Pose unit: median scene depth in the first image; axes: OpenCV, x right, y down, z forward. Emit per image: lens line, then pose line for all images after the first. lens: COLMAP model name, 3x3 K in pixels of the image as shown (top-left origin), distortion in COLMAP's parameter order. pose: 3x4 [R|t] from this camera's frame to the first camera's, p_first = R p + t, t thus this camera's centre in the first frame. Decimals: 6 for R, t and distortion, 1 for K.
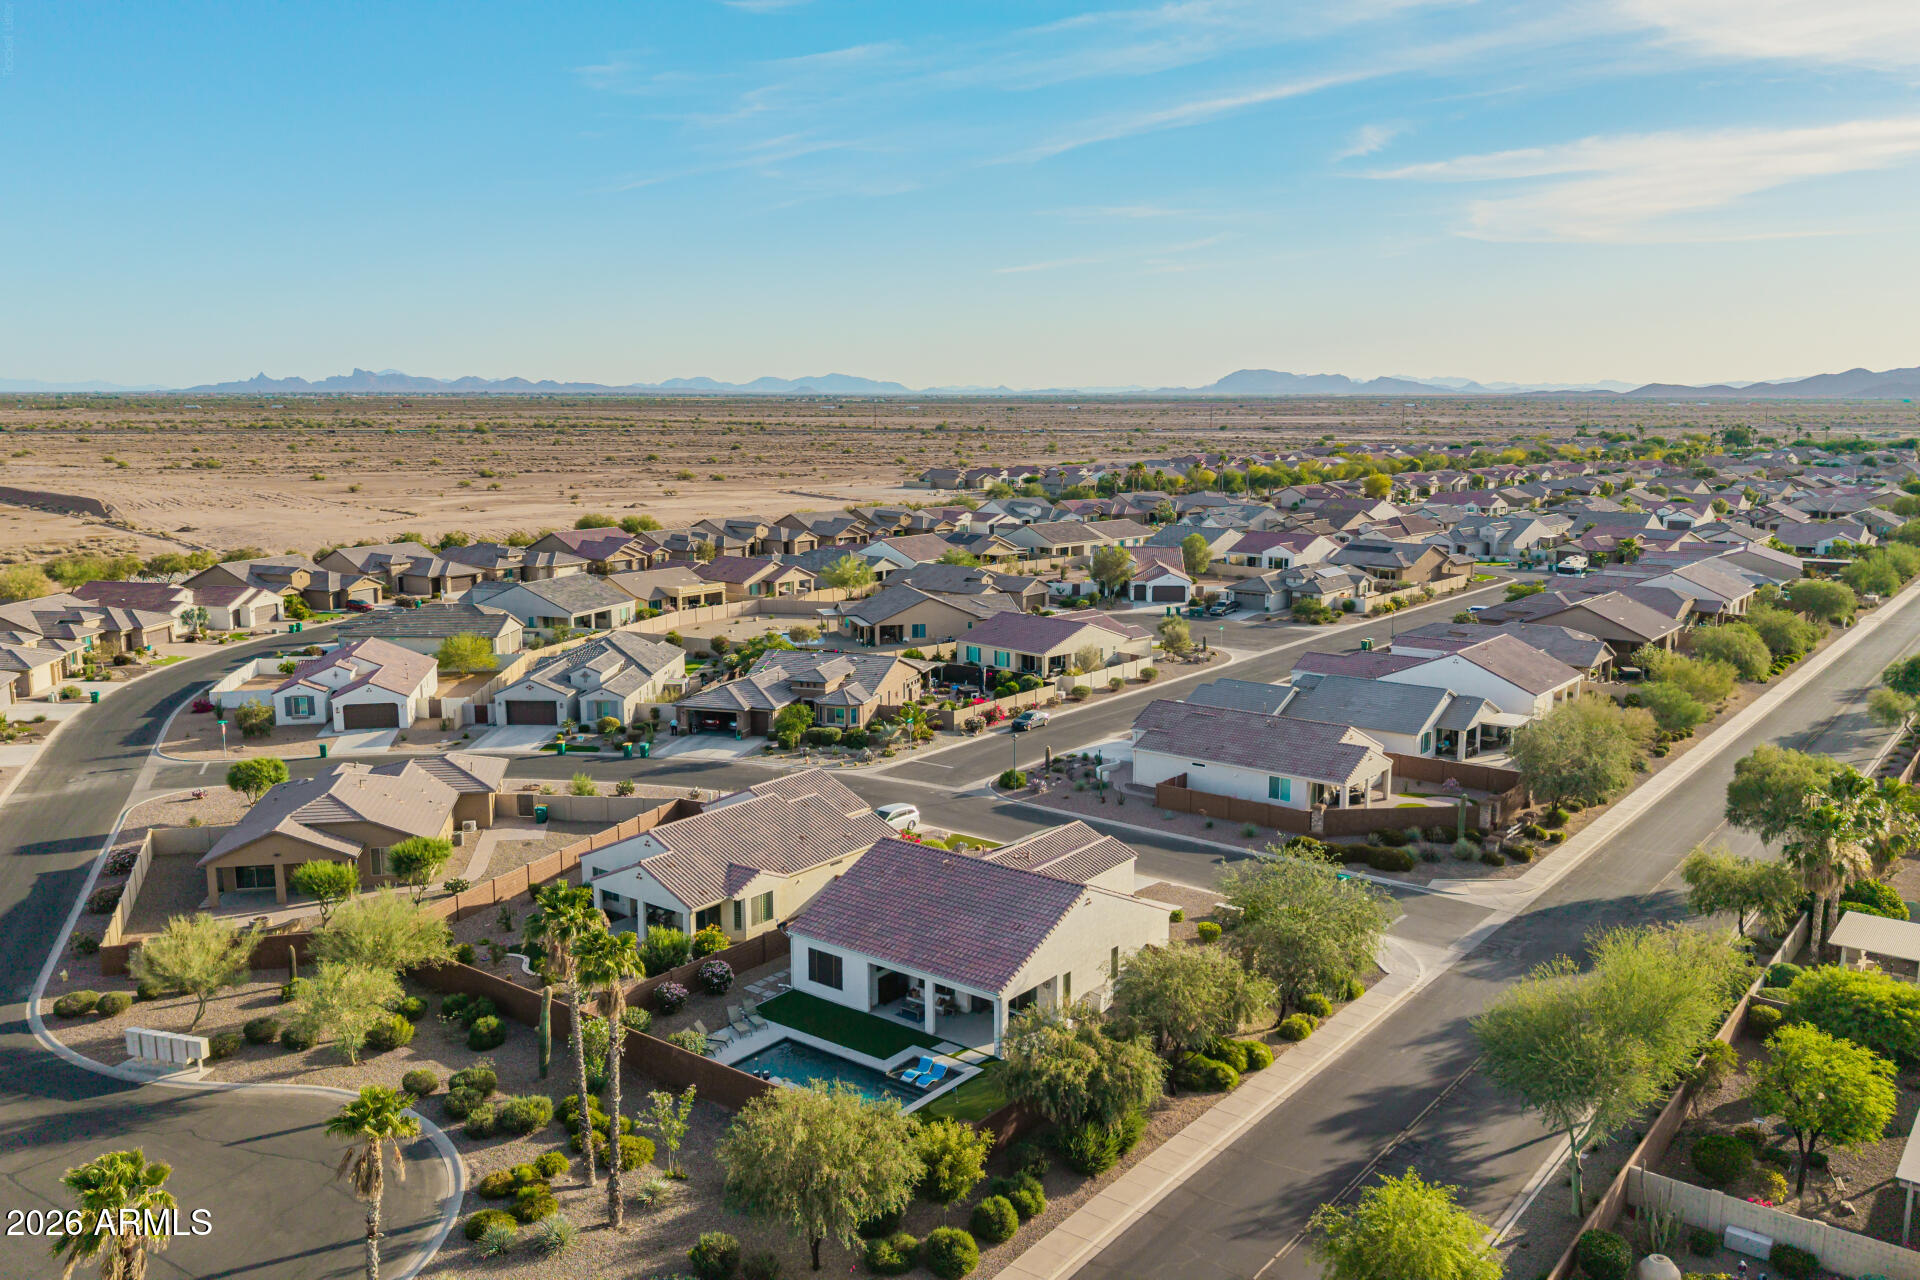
lens RADIAL K [[1498.6, 0, 960.0], [0, 1498.6, 640.0], [0, 0, 1]] dist [0.090365, -0.147973]
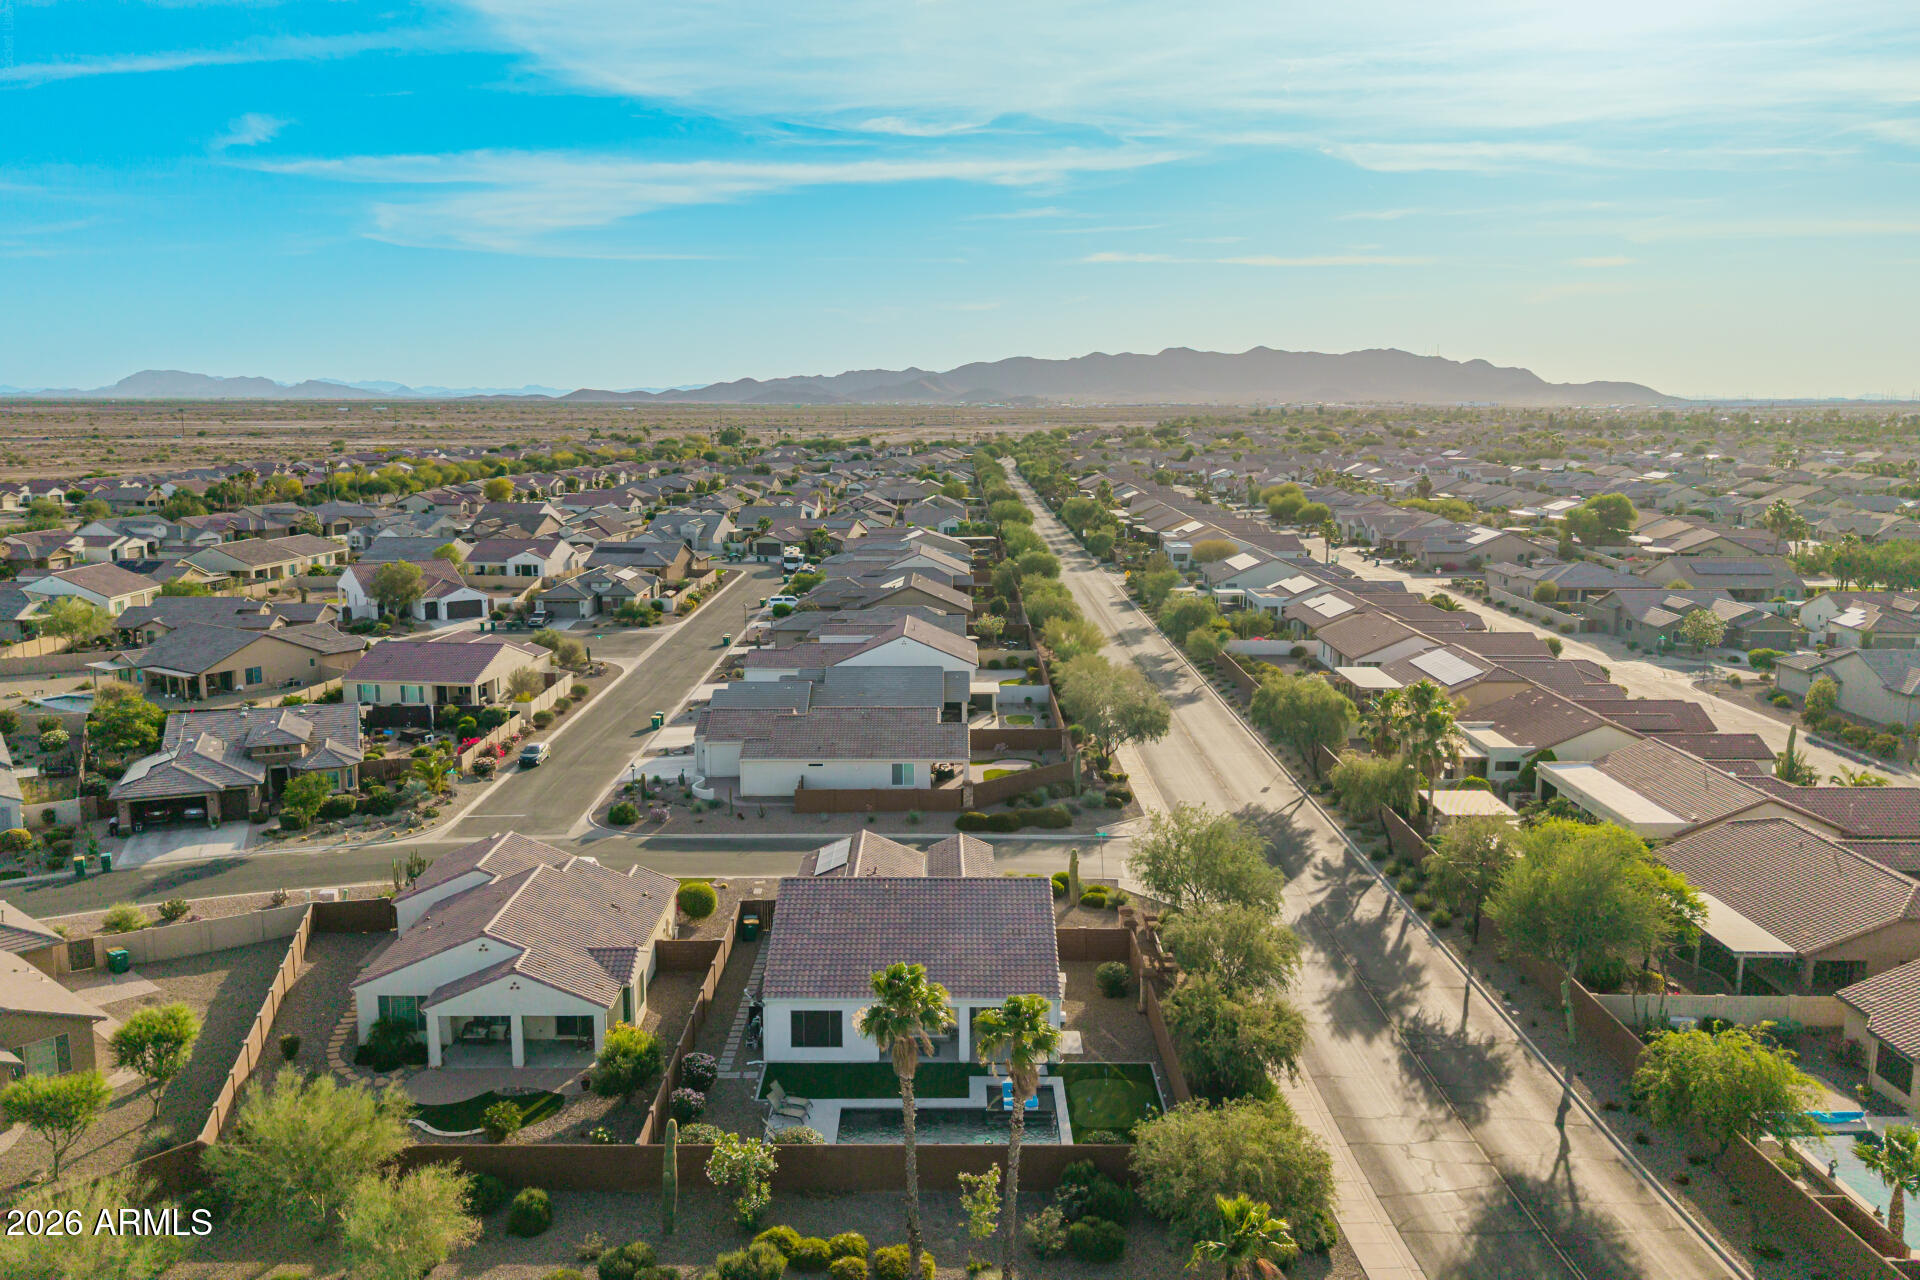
lens RADIAL K [[1525.5, 0, 953.6], [0, 1525.5, 616.9], [0, 0, 1]] dist [0.032353, -0.029037]
pose [[0.784090, -0.088712, 0.614275, -0.240890], [0.100804, 0.994793, 0.014993, -0.012218], [-0.612407, 0.050165, 0.788950, 0.098004]]
